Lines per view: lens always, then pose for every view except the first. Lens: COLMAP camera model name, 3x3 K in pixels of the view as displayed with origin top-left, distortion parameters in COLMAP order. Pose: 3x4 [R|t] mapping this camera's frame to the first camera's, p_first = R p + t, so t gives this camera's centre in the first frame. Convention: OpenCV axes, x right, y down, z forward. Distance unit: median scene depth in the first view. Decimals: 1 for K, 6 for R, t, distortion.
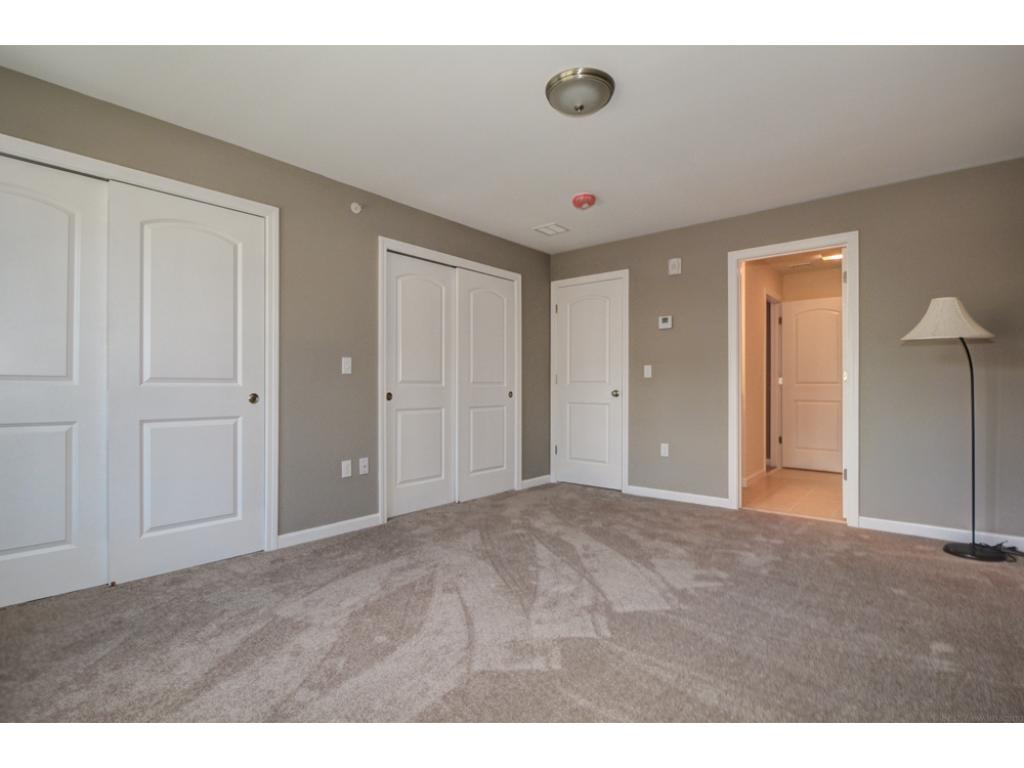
lens RADIAL K [[463.4, 0, 512.0], [0, 463.4, 384.0], [0, 0, 1]] dist [-0.001809, -0.000311]
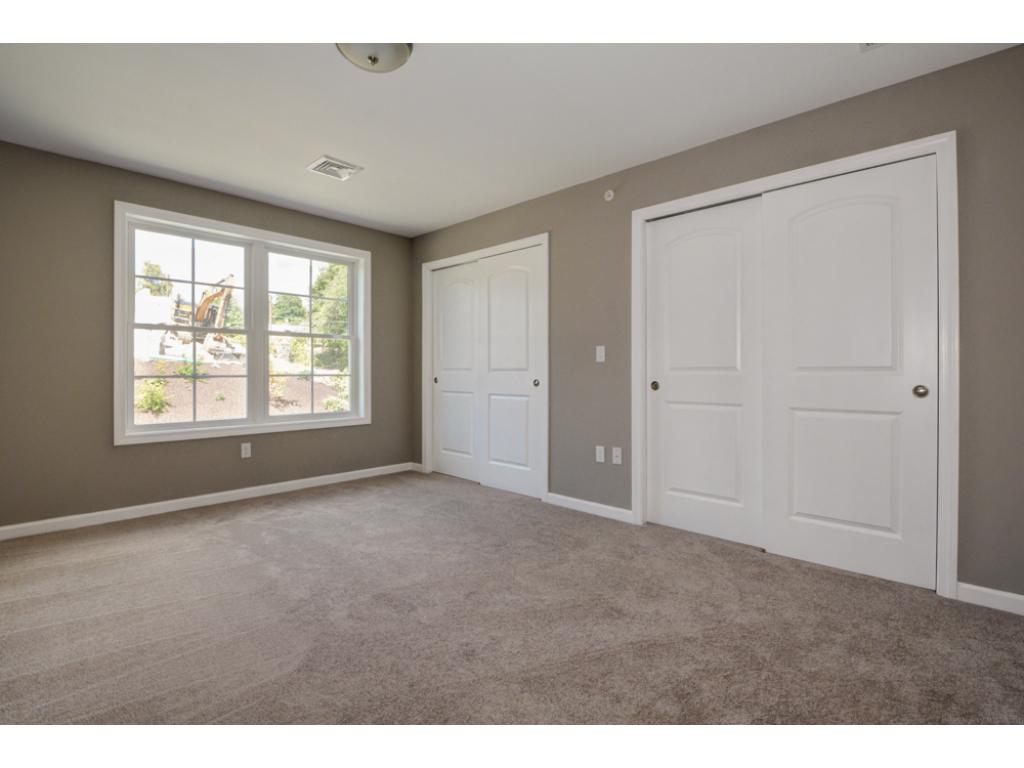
lens RADIAL K [[501.0, 0, 512.0], [0, 501.0, 384.0], [0, 0, 1]] dist [-0.003032, -0.000612]
pose [[-0.029680, 0.018427, -0.999390, 0.736937], [0.000252, 0.999830, 0.018428, 0.005926], [0.999559, 0.000295, -0.029679, 0.806147]]
